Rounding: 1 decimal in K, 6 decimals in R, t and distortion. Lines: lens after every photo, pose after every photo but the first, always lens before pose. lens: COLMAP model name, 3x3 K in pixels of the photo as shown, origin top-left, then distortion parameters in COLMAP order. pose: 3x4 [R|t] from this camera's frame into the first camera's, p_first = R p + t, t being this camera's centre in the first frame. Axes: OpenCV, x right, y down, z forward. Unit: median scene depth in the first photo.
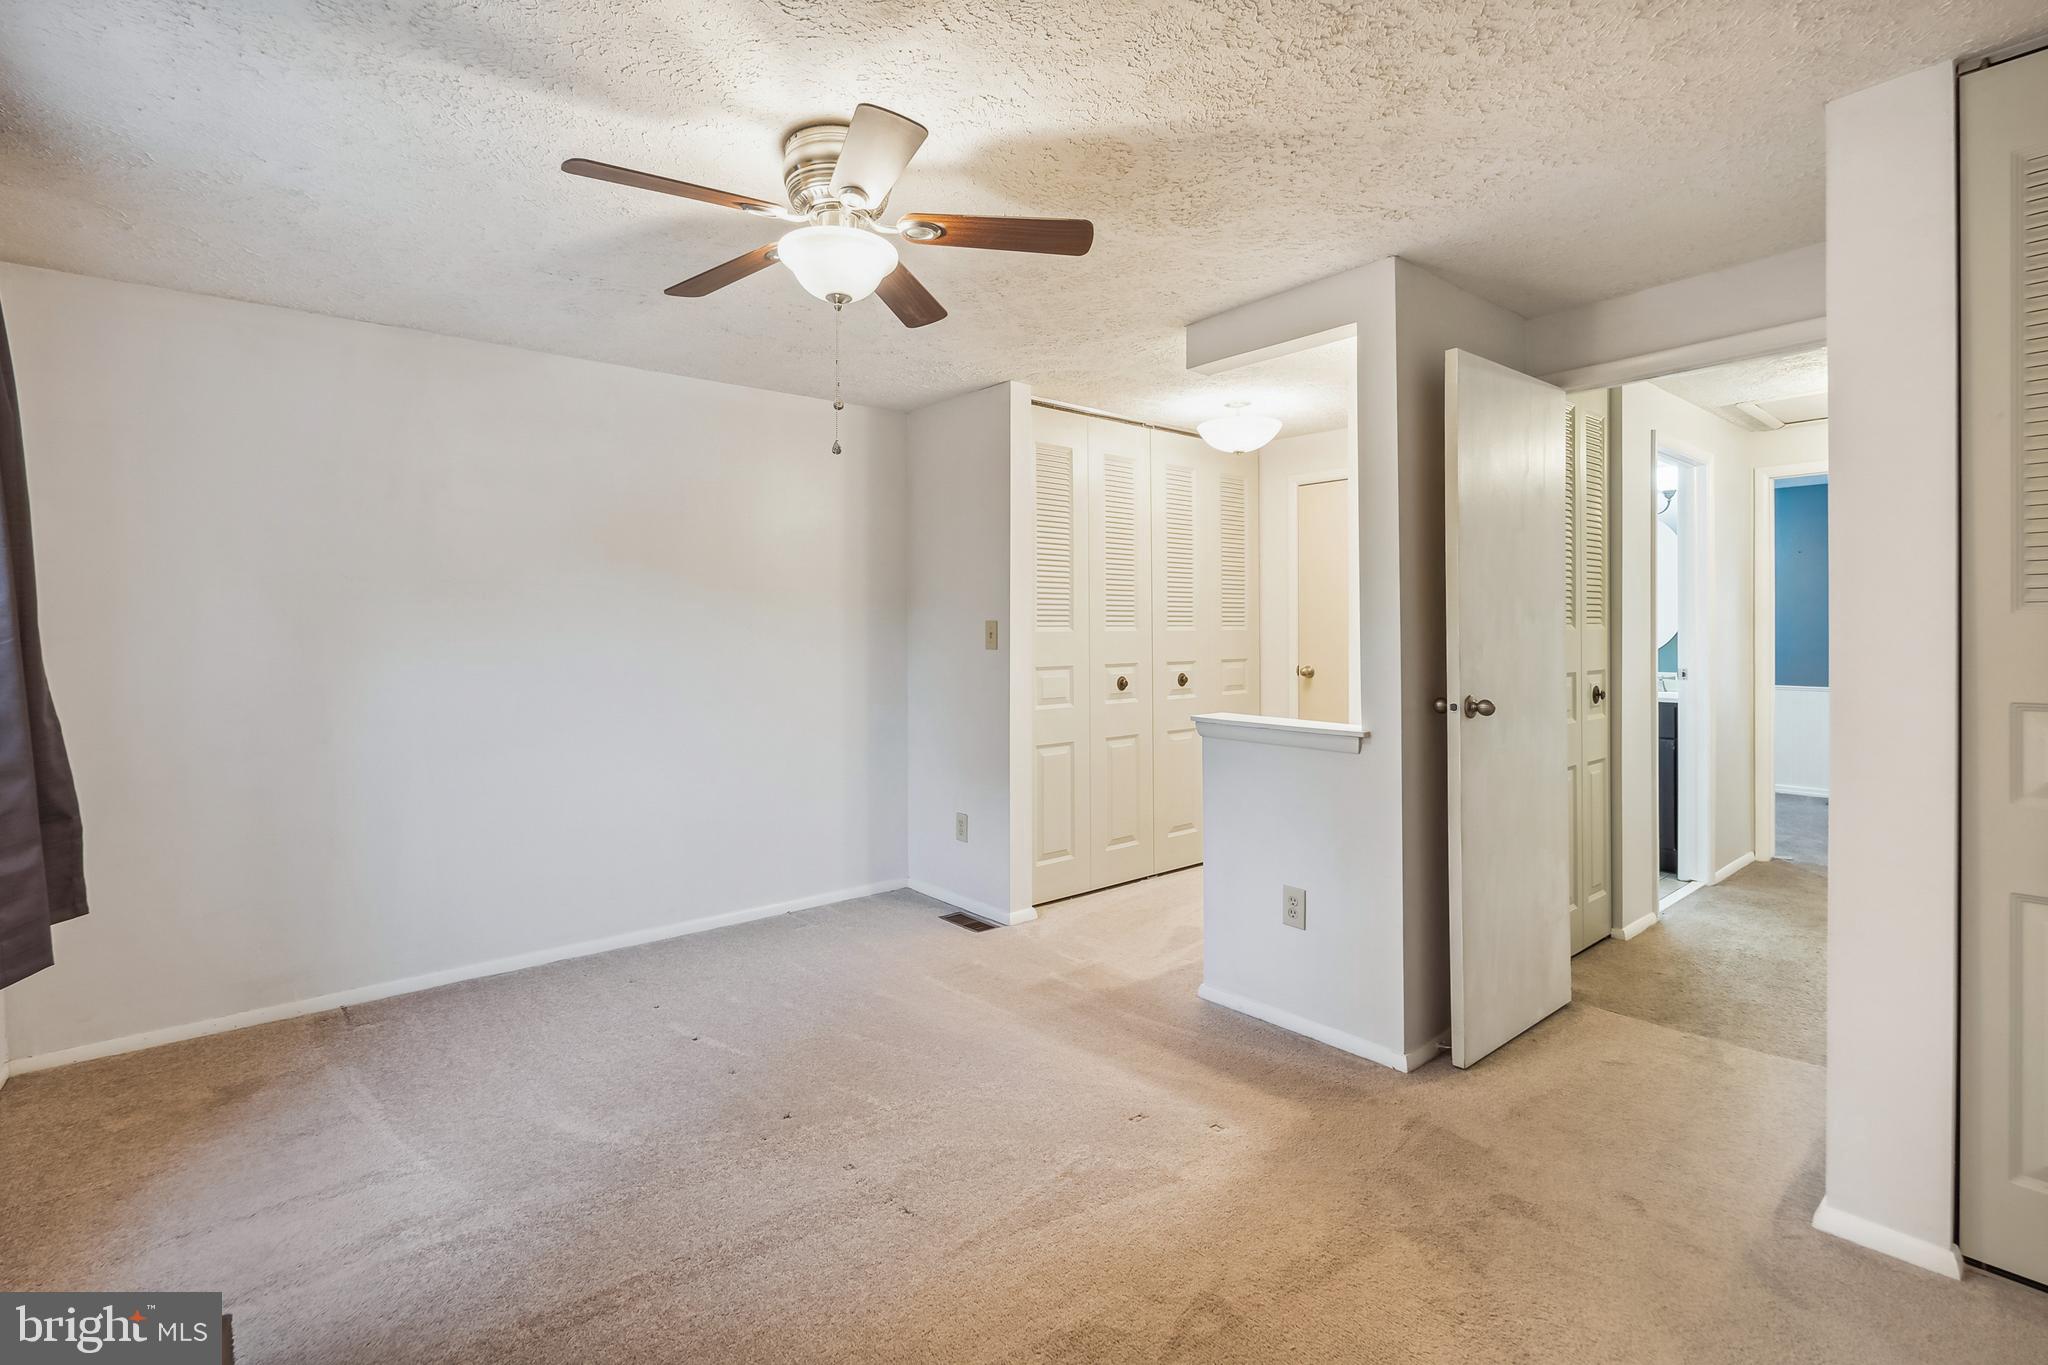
lens RADIAL K [[904.7, 0, 1011.4], [0, 904.7, 648.3], [0, 0, 1]] dist [-0.001193, -0.000797]
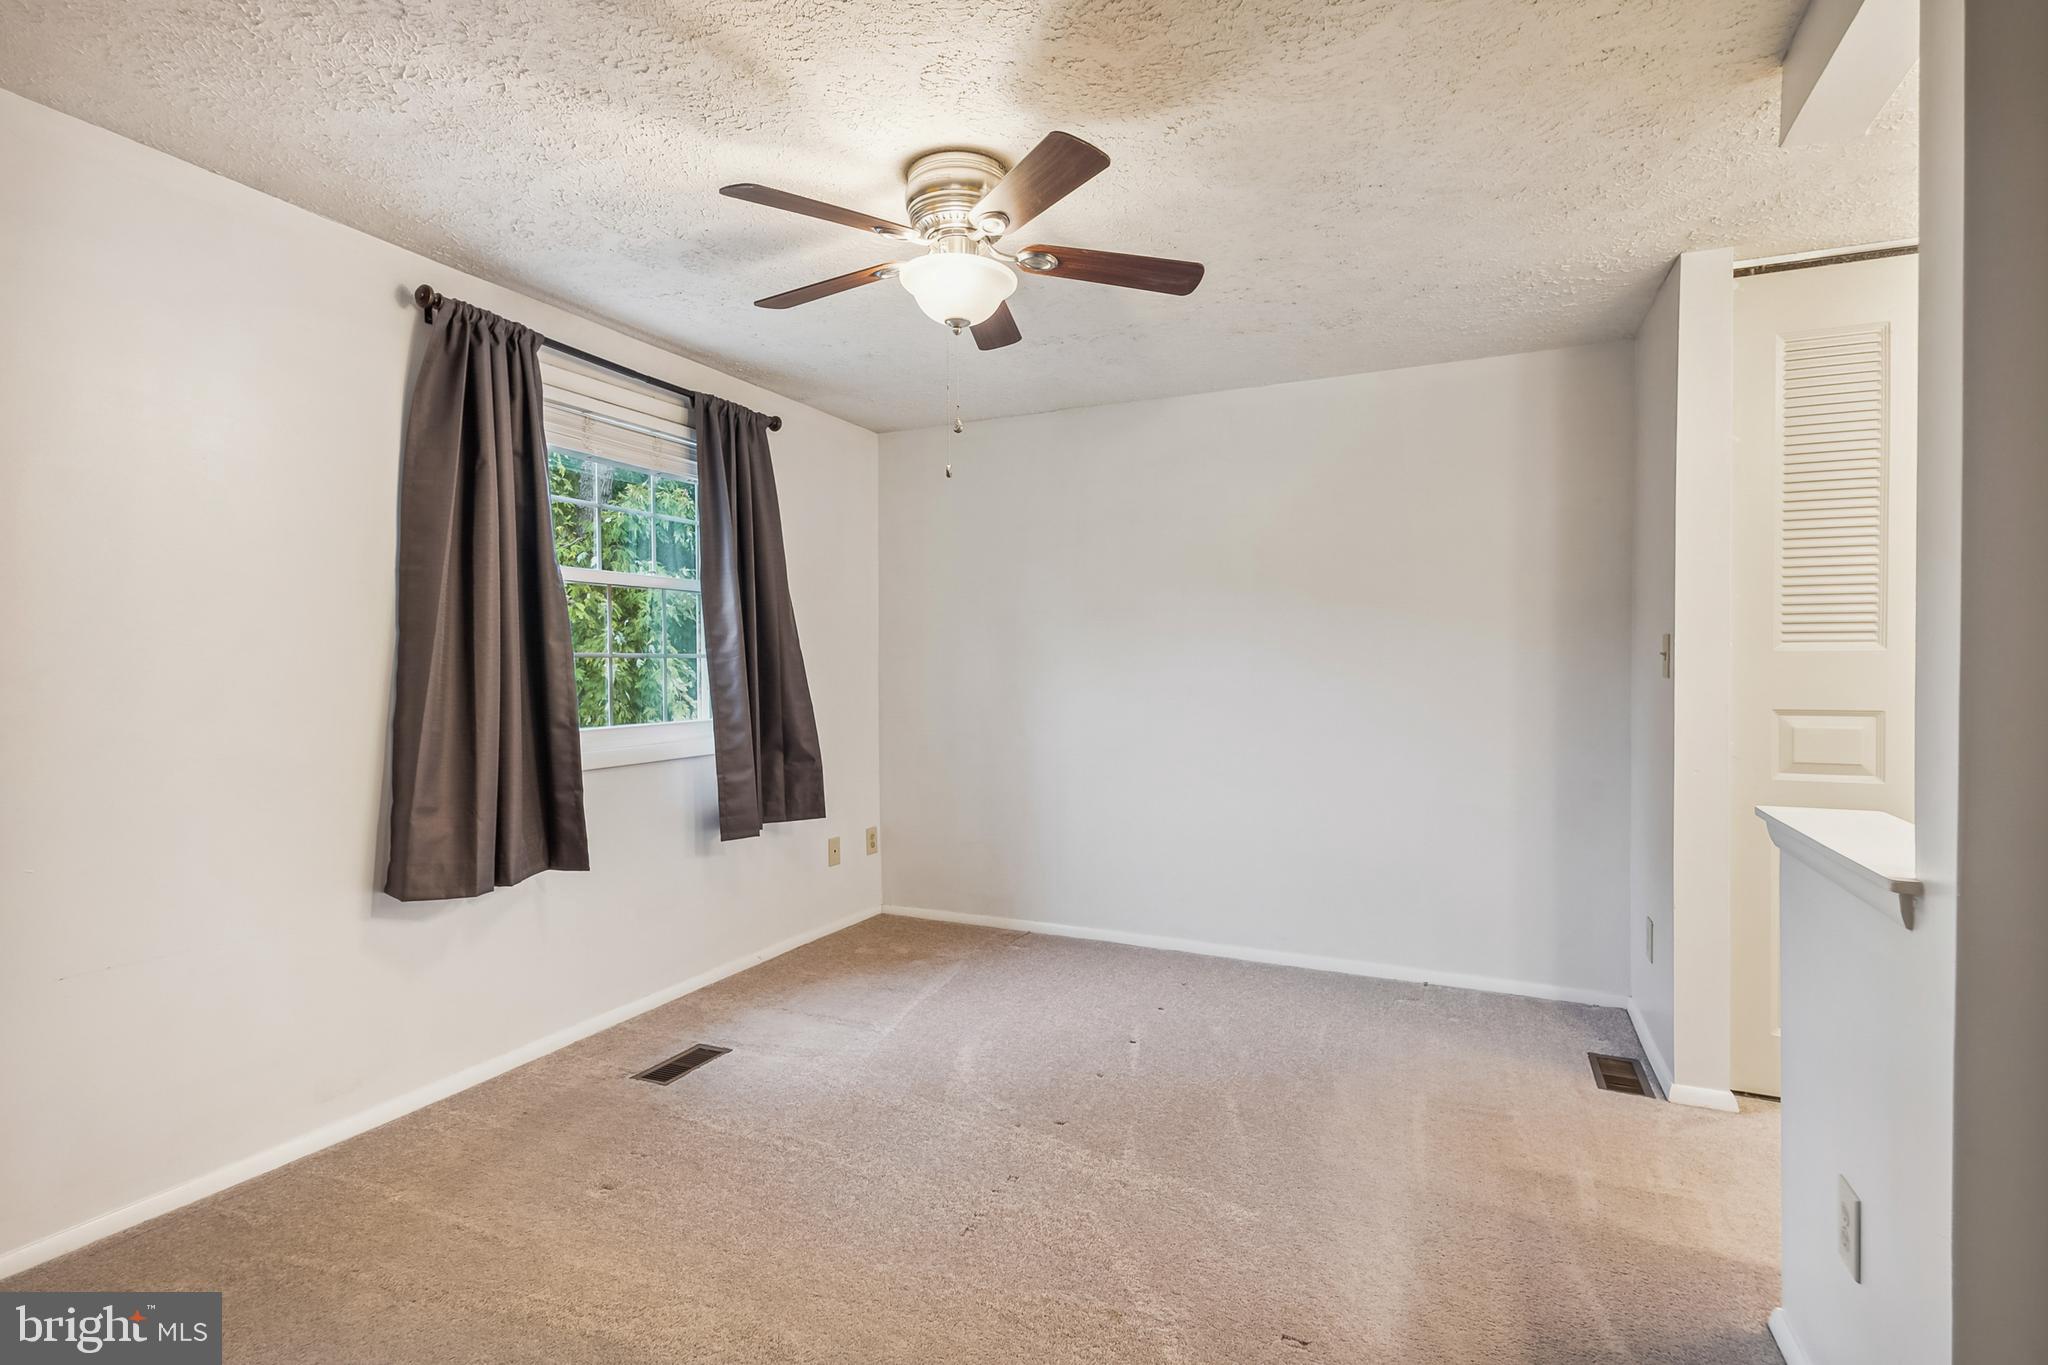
lens RADIAL K [[963.8, 0, 1060.5], [0, 963.8, 714.0], [0, 0, 1]] dist [-0.000266, 0.000071]
pose [[0.447830, 0.052488, -0.892577, 0.536997], [-0.015693, 0.998583, 0.050848, -0.002080], [0.893981, -0.008765, 0.448019, 0.391126]]
